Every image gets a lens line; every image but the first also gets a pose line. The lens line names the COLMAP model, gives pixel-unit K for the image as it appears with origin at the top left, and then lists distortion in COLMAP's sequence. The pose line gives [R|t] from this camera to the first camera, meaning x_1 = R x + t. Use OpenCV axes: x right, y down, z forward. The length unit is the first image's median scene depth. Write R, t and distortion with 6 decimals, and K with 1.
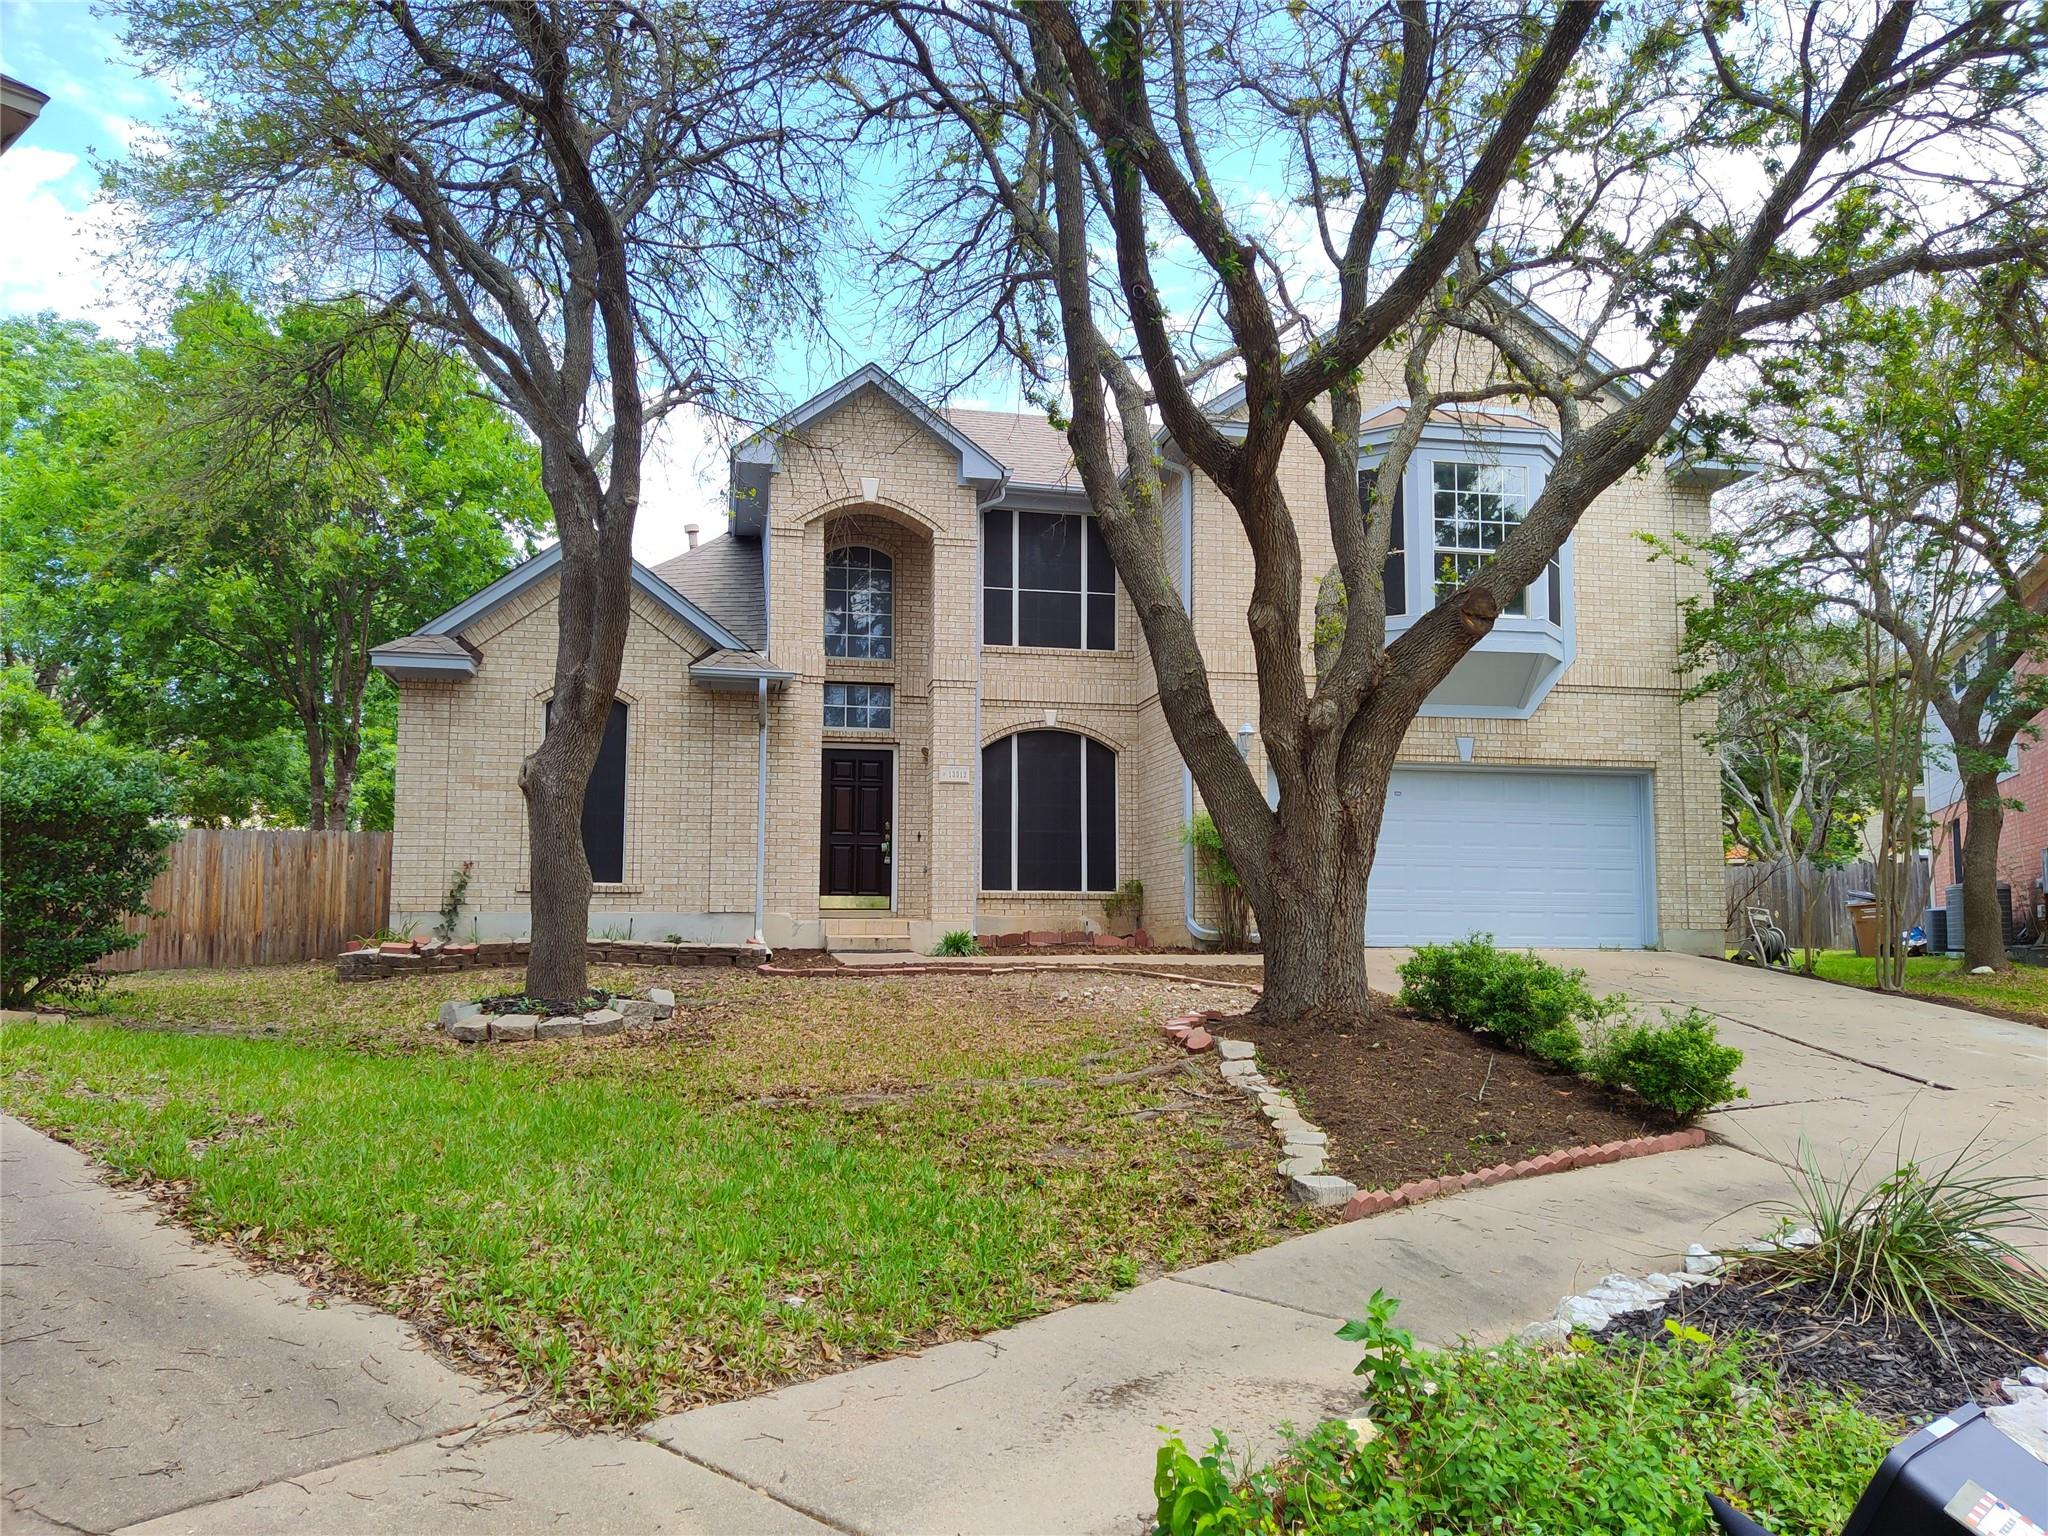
lens RADIAL K [[1545.2, 0, 1027.3], [0, 1545.2, 779.7], [0, 0, 1]] dist [0.082400, -0.099692]
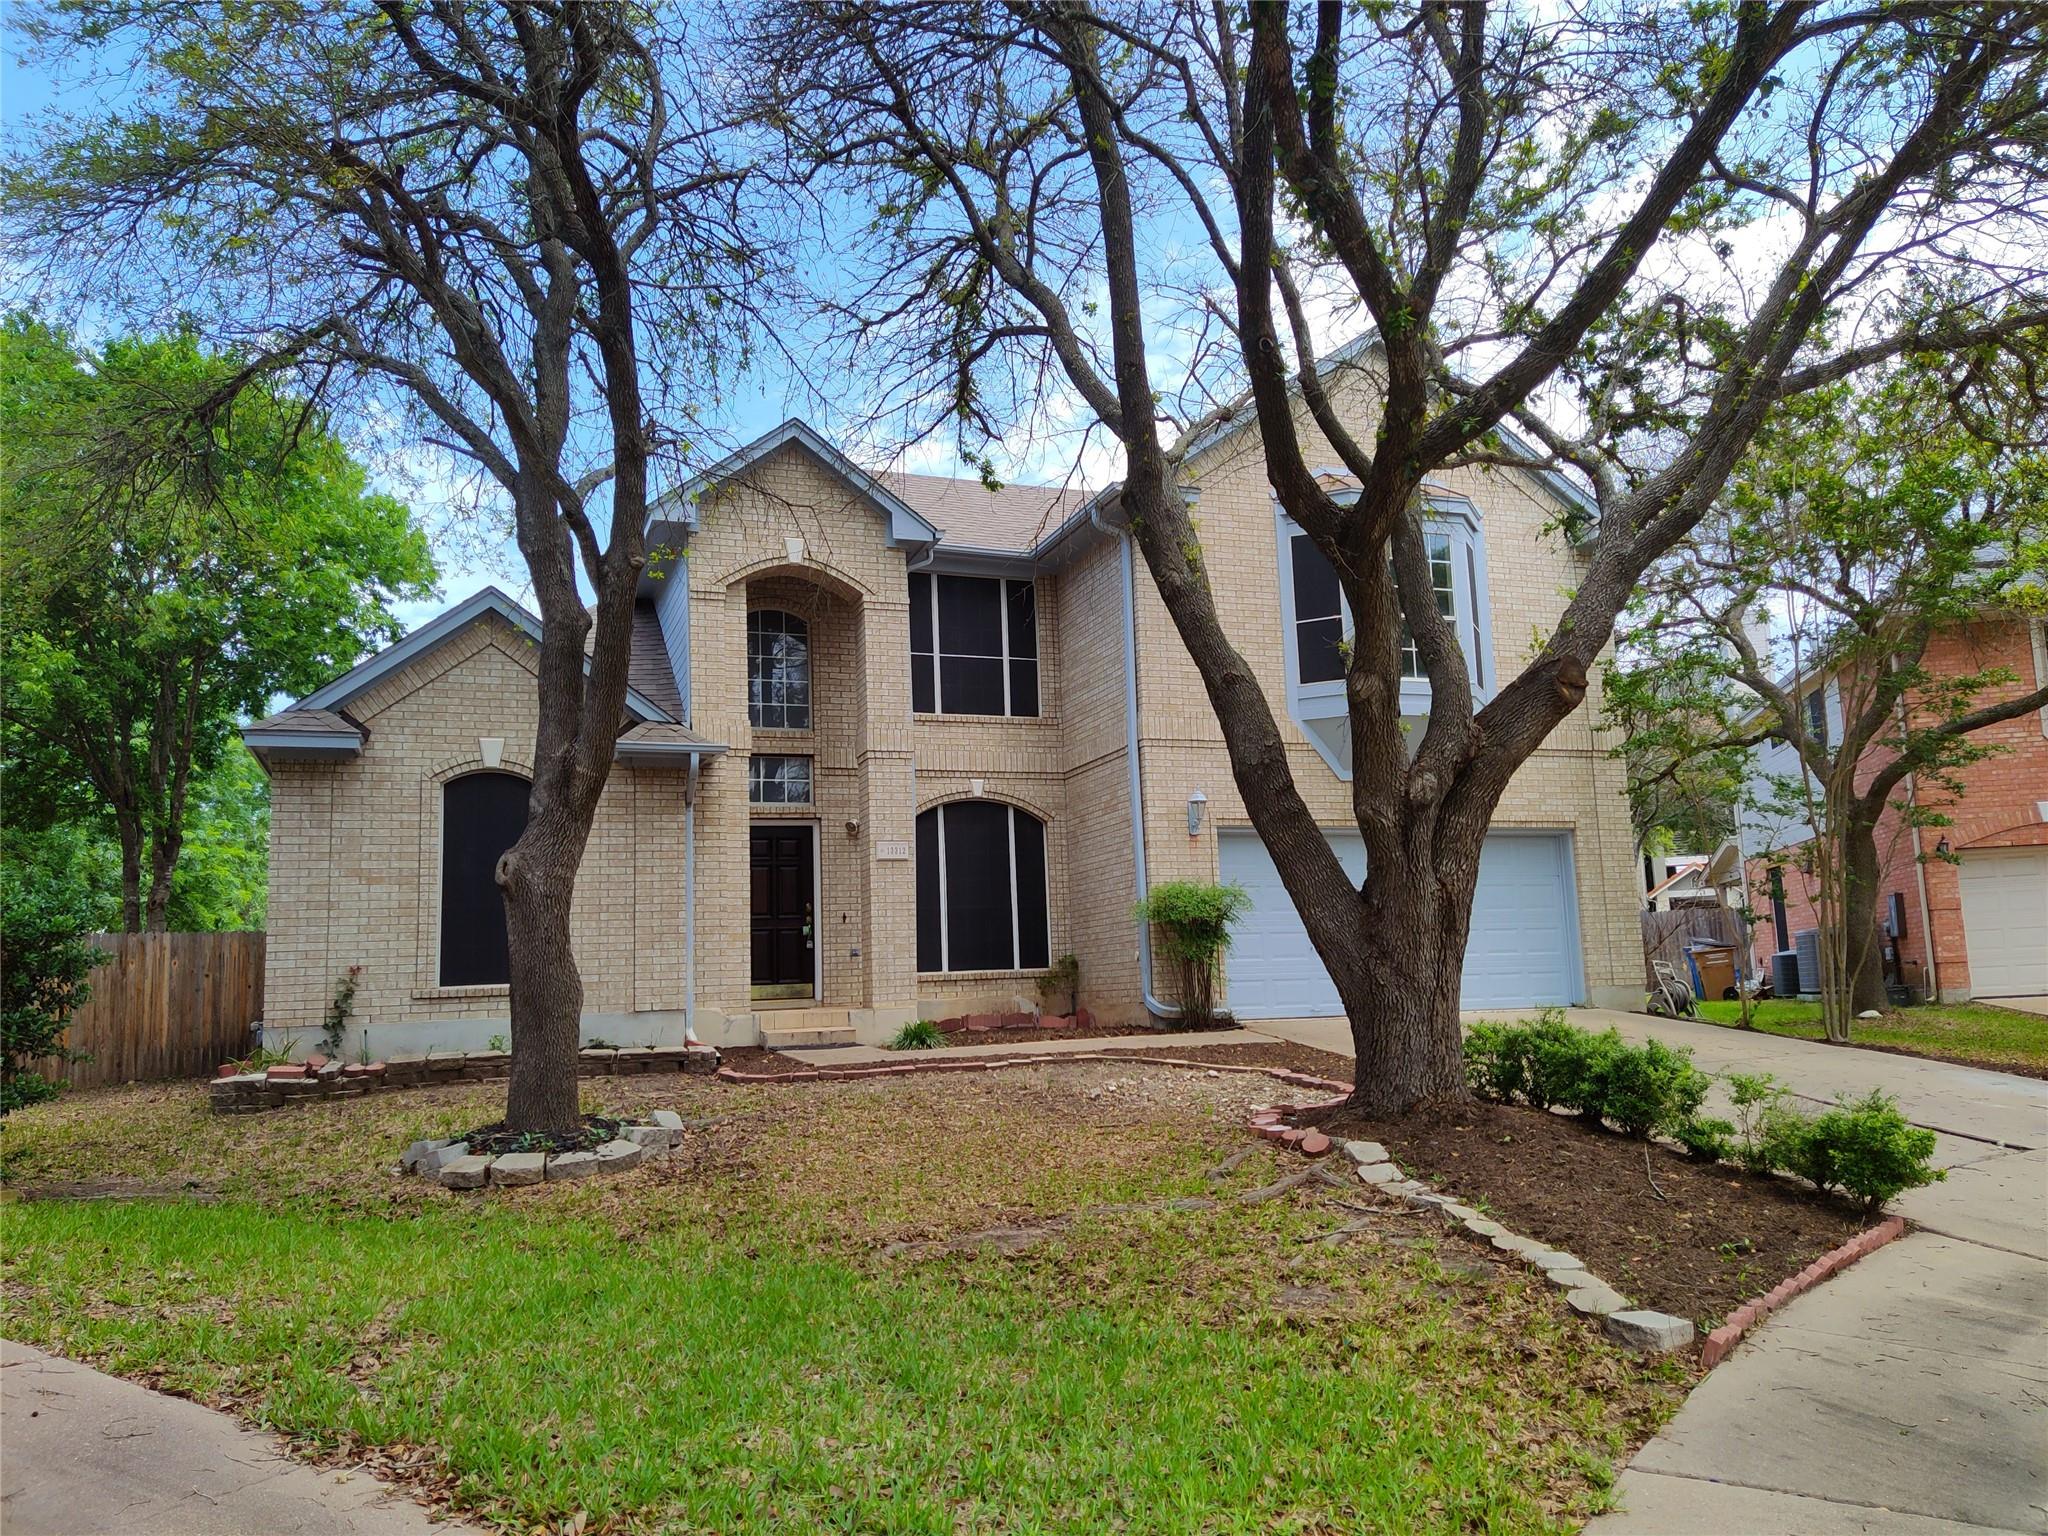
lens RADIAL K [[1545.2, 0, 1058.4], [0, 1545.2, 760.5], [0, 0, 1]] dist [0.082400, -0.099692]
pose [[0.985618, -0.015008, 0.168323, -0.105854], [0.023604, 0.998511, -0.049181, -0.009735], [-0.167334, 0.052446, 0.984504, 0.054382]]
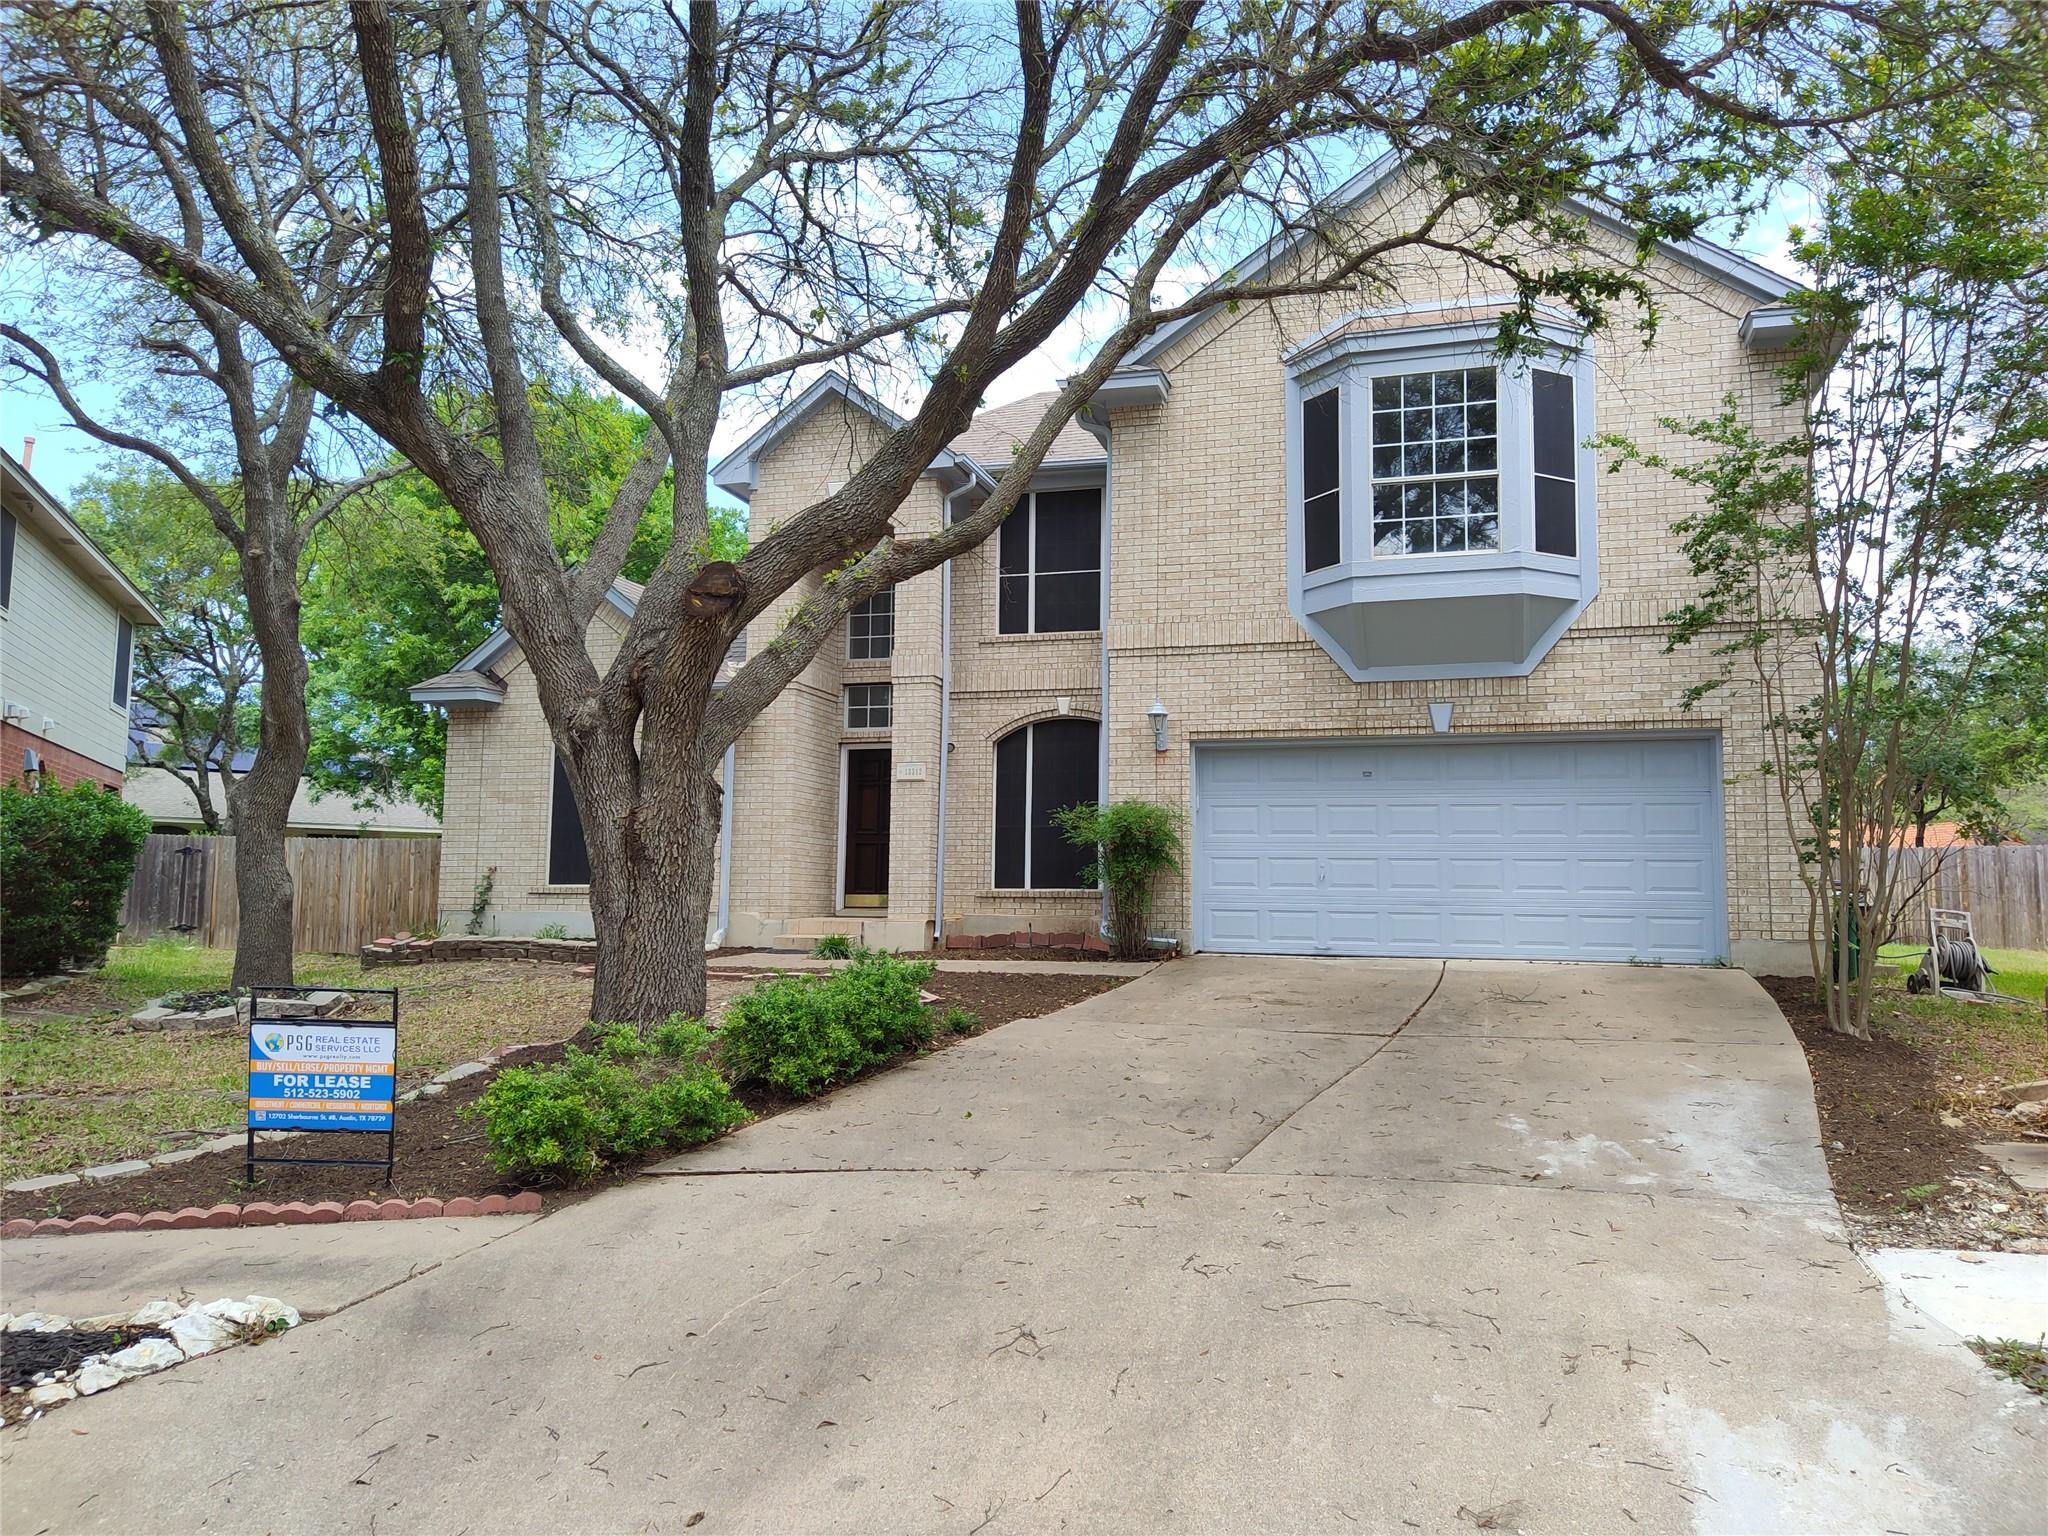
lens RADIAL K [[1545.2, 0, 1018.8], [0, 1545.2, 765.7], [0, 0, 1]] dist [0.082400, -0.099692]
pose [[0.874624, -0.040145, -0.483137, 0.492936], [0.041364, 0.999111, -0.008138, 0.003454], [0.483034, -0.012867, 0.875507, 0.170618]]
